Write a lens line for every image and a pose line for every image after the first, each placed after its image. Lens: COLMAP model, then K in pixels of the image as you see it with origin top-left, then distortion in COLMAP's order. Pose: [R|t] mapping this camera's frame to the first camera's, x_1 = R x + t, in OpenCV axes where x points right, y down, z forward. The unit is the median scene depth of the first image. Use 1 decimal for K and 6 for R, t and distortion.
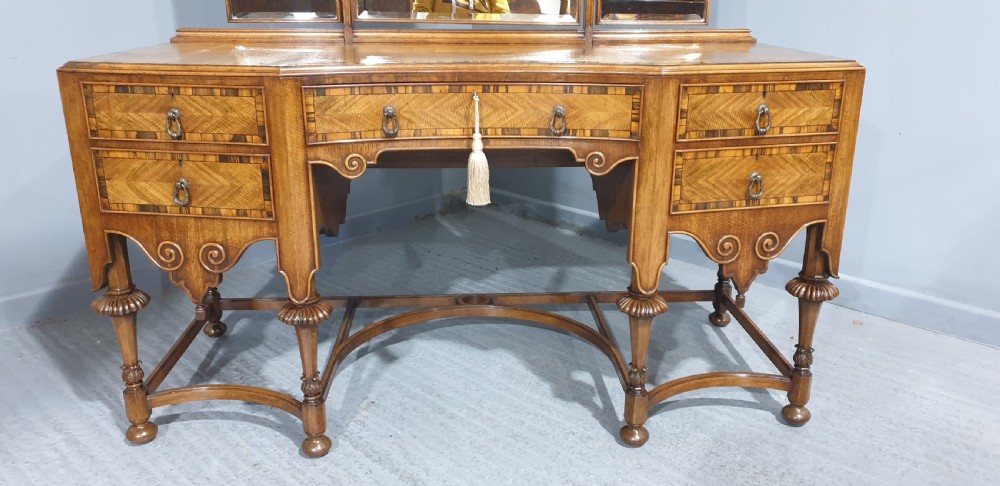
lens RADIAL K [[771.4, 0, 506.2], [0, 771.4, 237.4], [0, 0, 1]] dist [0.067220, -0.075823]
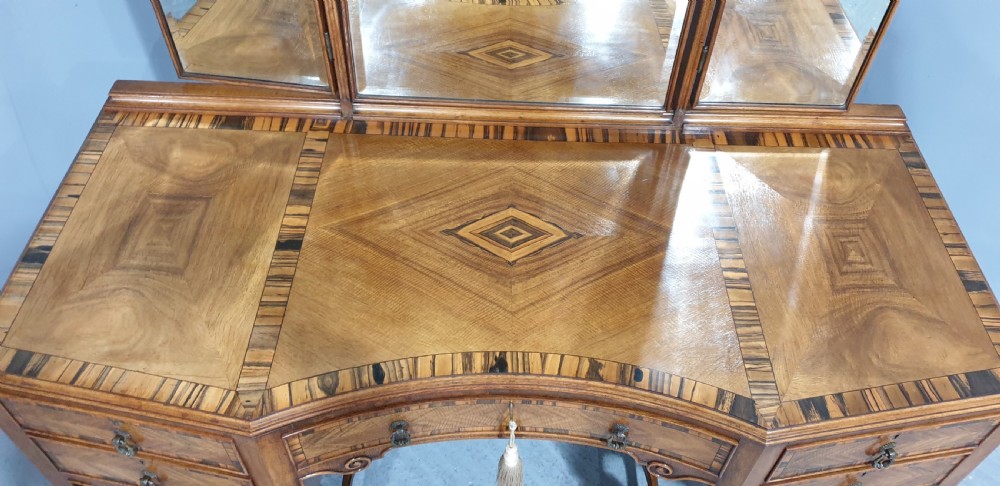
lens RADIAL K [[771.4, 0, 514.8], [0, 771.4, 218.8], [0, 0, 1]] dist [0.067220, -0.075823]
pose [[0.997698, 0.066810, -0.011604, -0.038838], [-0.052378, 0.867965, 0.493855, -0.675165], [0.043067, -0.492111, 0.869467, 0.407812]]
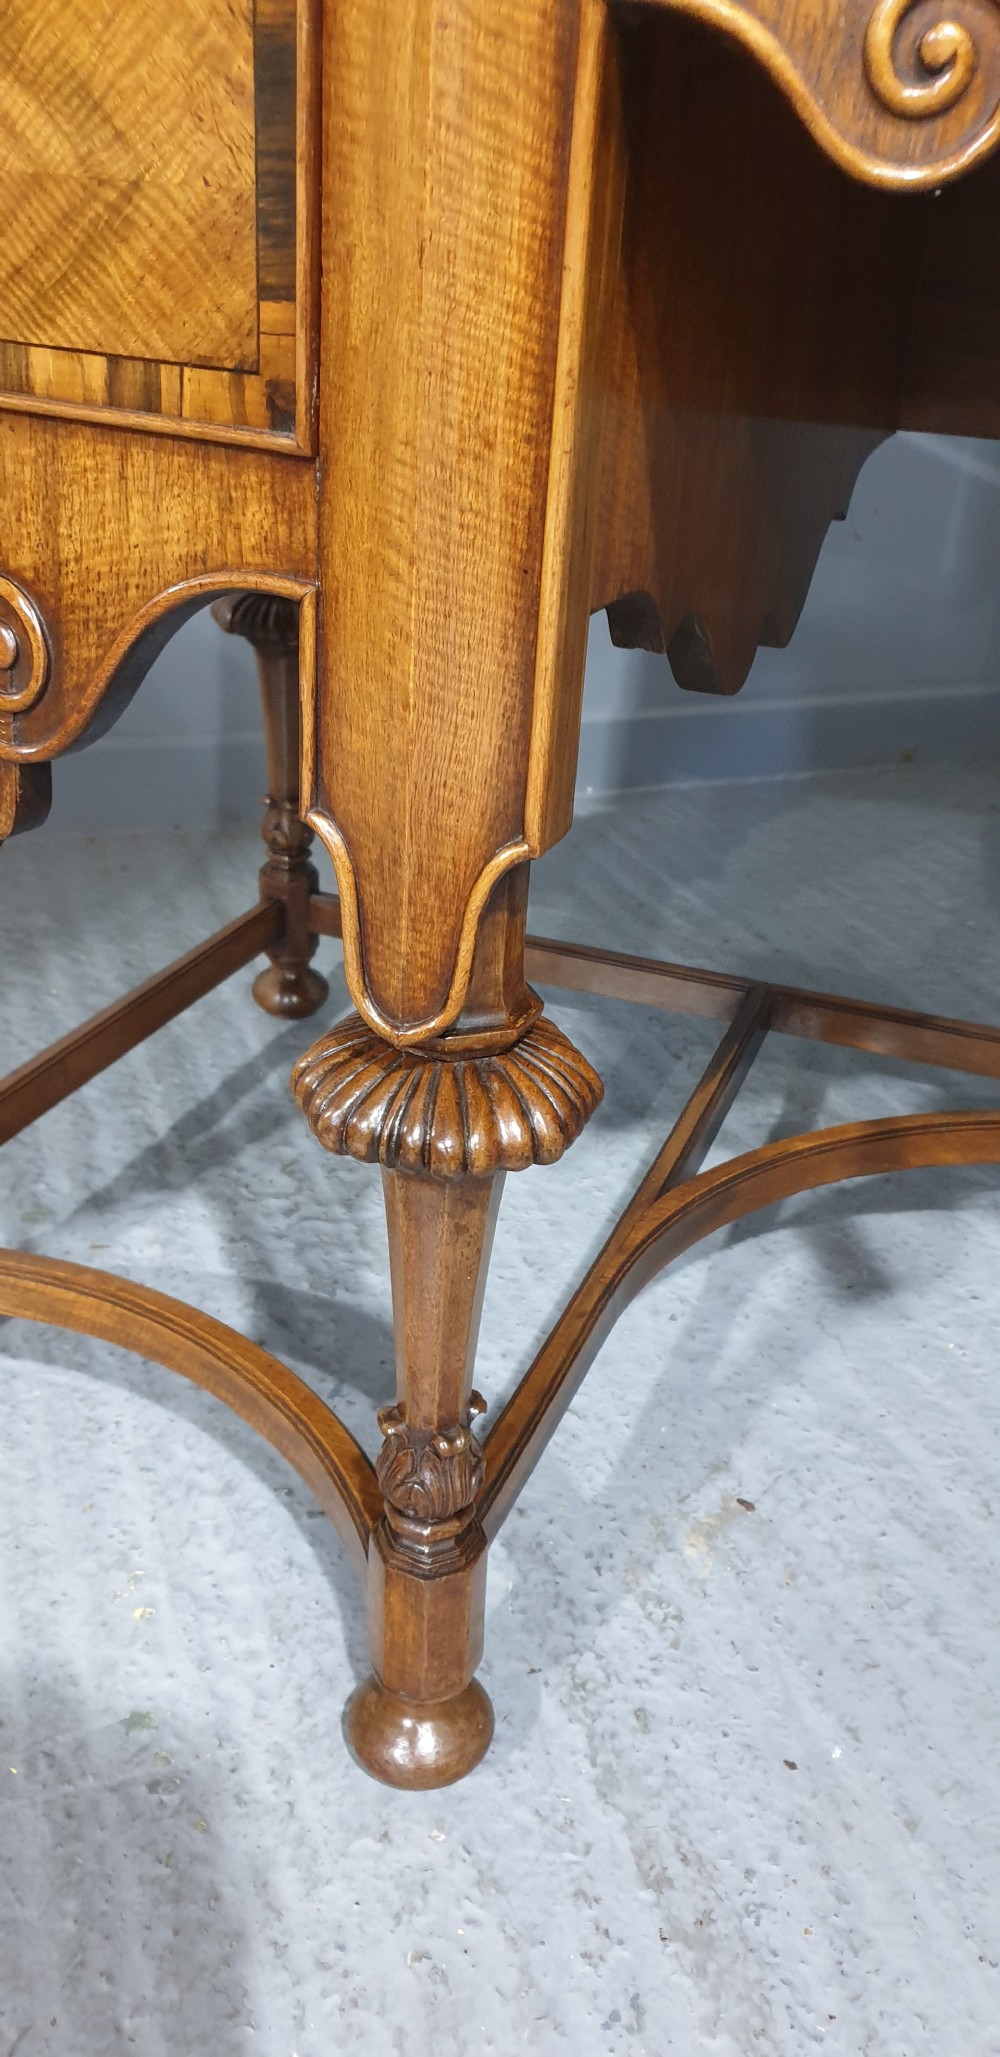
lens RADIAL K [[1586.8, 0, 526.5], [0, 1586.8, 1029.3], [0, 0, 1]] dist [0.067220, -0.075823]
pose [[0.914121, 0.225538, -0.336922, -0.126558], [-0.177342, 0.969709, 0.167974, 0.022833], [0.364601, -0.093798, 0.926428, 0.675494]]
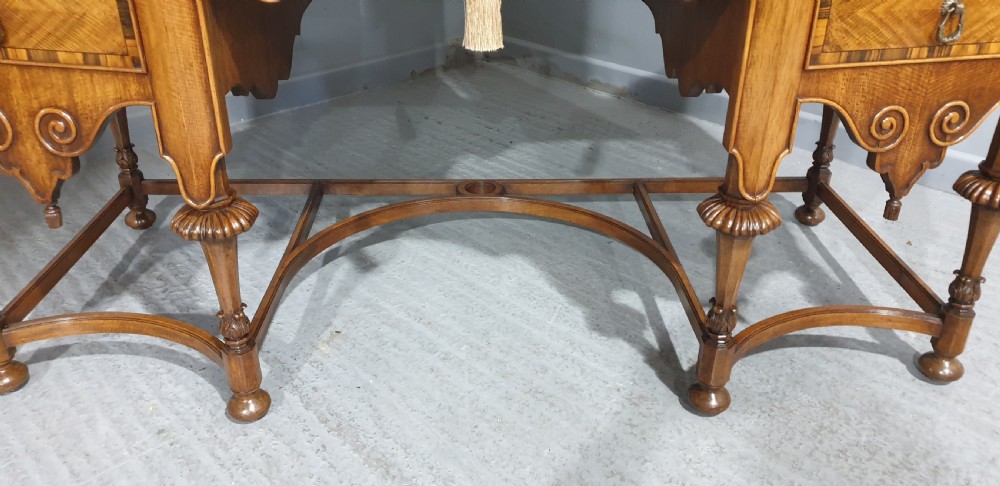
lens RADIAL K [[771.4, 0, 500.3], [0, 771.4, 224.4], [0, 0, 1]] dist [0.067220, -0.075823]
pose [[0.999561, 0.016432, -0.024645, -0.005713], [-0.012196, 0.986527, 0.163141, -0.007106], [0.026993, -0.162769, 0.986295, 0.362414]]
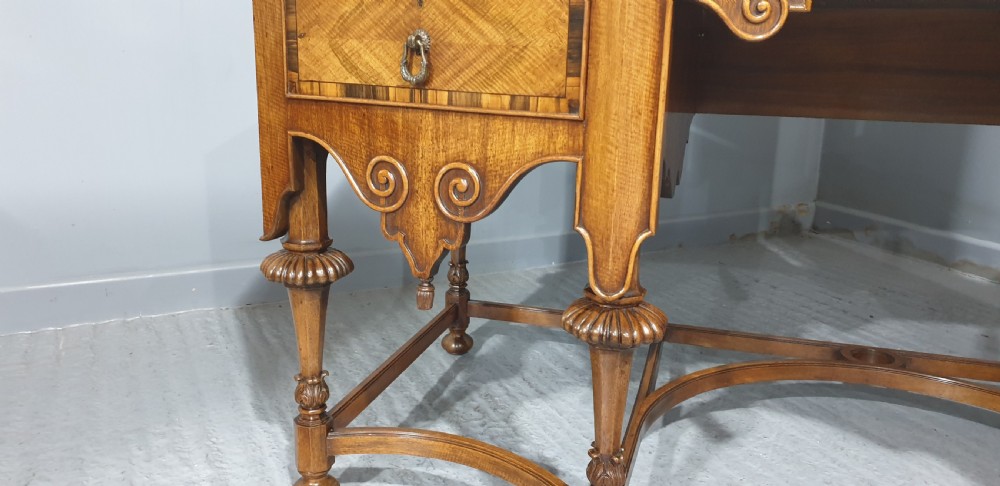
lens RADIAL K [[771.4, 0, 523.4], [0, 771.4, 236.7], [0, 0, 1]] dist [0.067220, -0.075823]
pose [[0.948270, 0.096083, -0.302575, -0.167055], [-0.117621, 0.991603, -0.053741, 0.074716], [0.294871, 0.086550, 0.951609, 0.498856]]
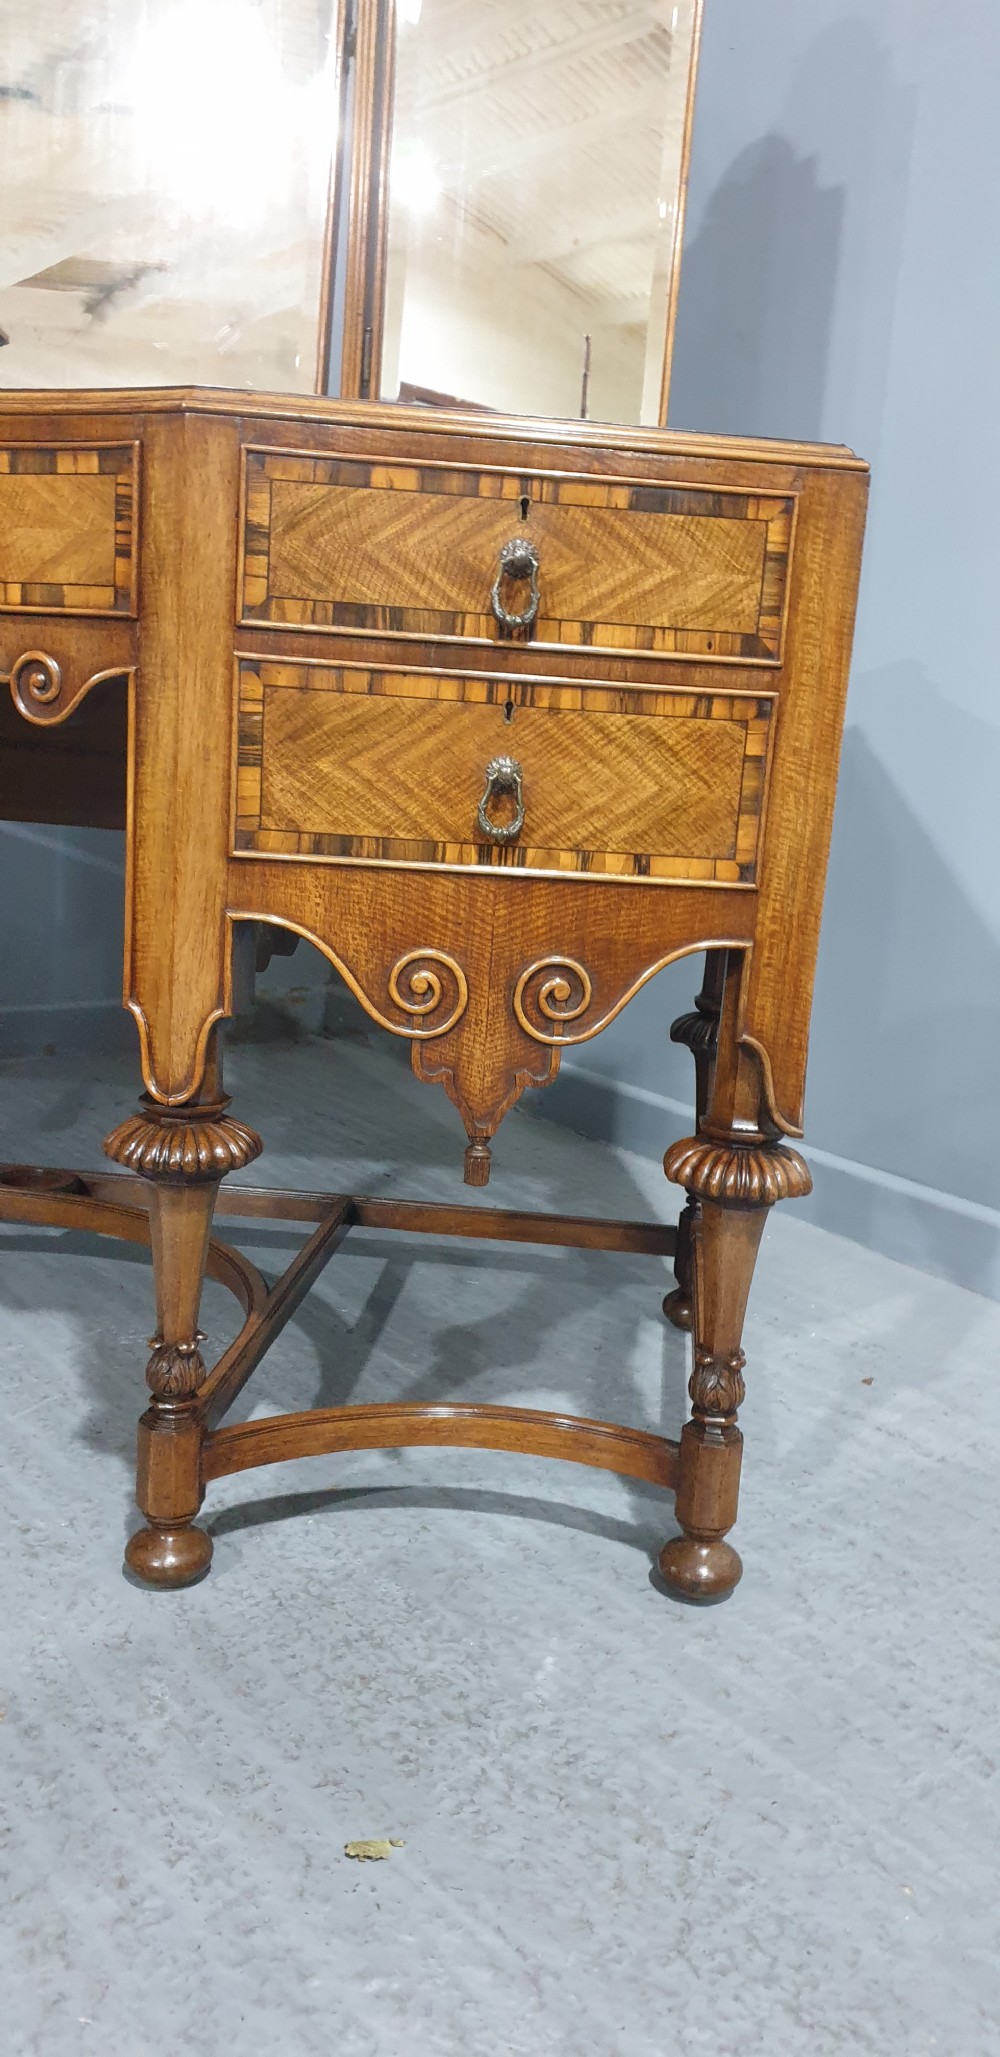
lens RADIAL K [[1586.8, 0, 537.8], [0, 1586.8, 1073.9], [0, 0, 1]] dist [0.067220, -0.075823]
pose [[0.985875, 0.097671, -0.136053, 0.423322], [-0.111027, 0.989333, -0.094298, 0.105981], [0.125392, 0.108072, 0.986204, 0.341820]]
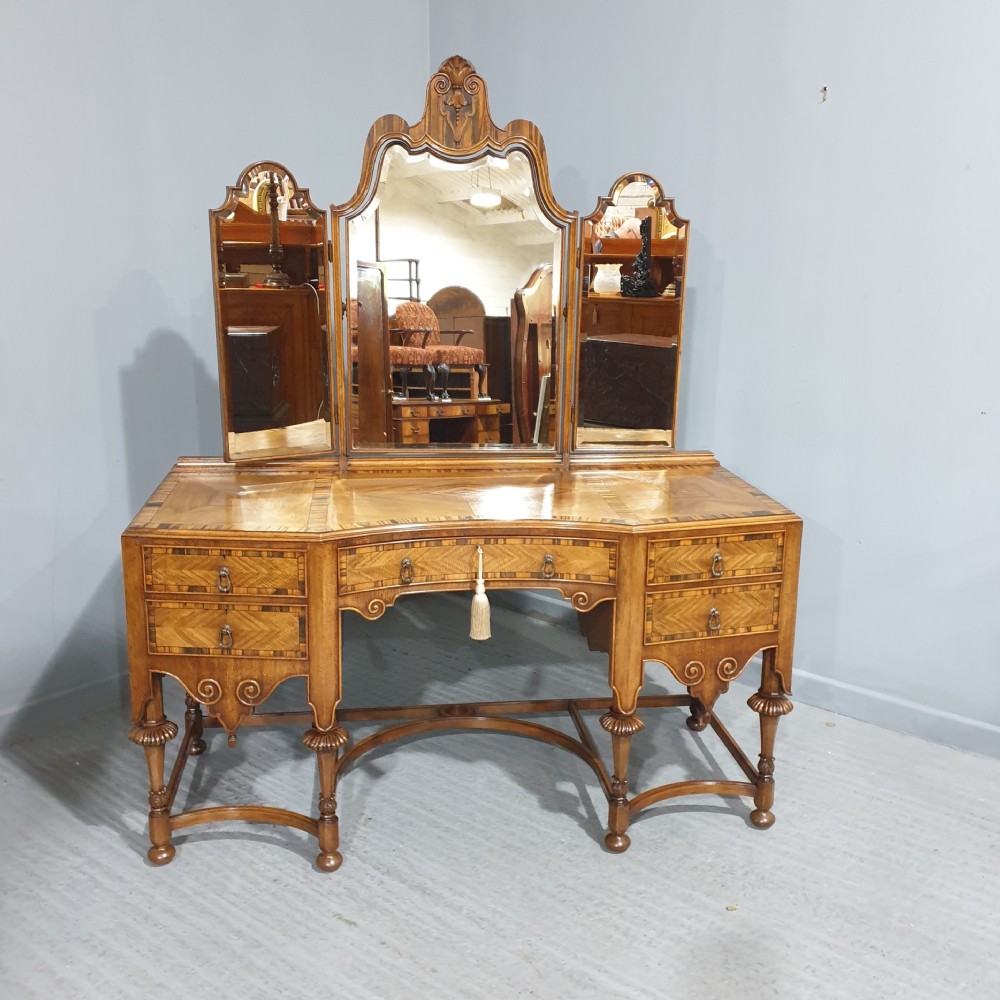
lens RADIAL K [[1097.0, 0, 504.7], [0, 1097.0, 493.6], [0, 0, 1]] dist [0.115842, 0.000000]
pose [[0.997299, -0.007505, 0.073064, -0.113241], [0.012458, 0.997637, -0.067565, -0.142992], [-0.072385, 0.068293, 0.995036, -0.633218]]
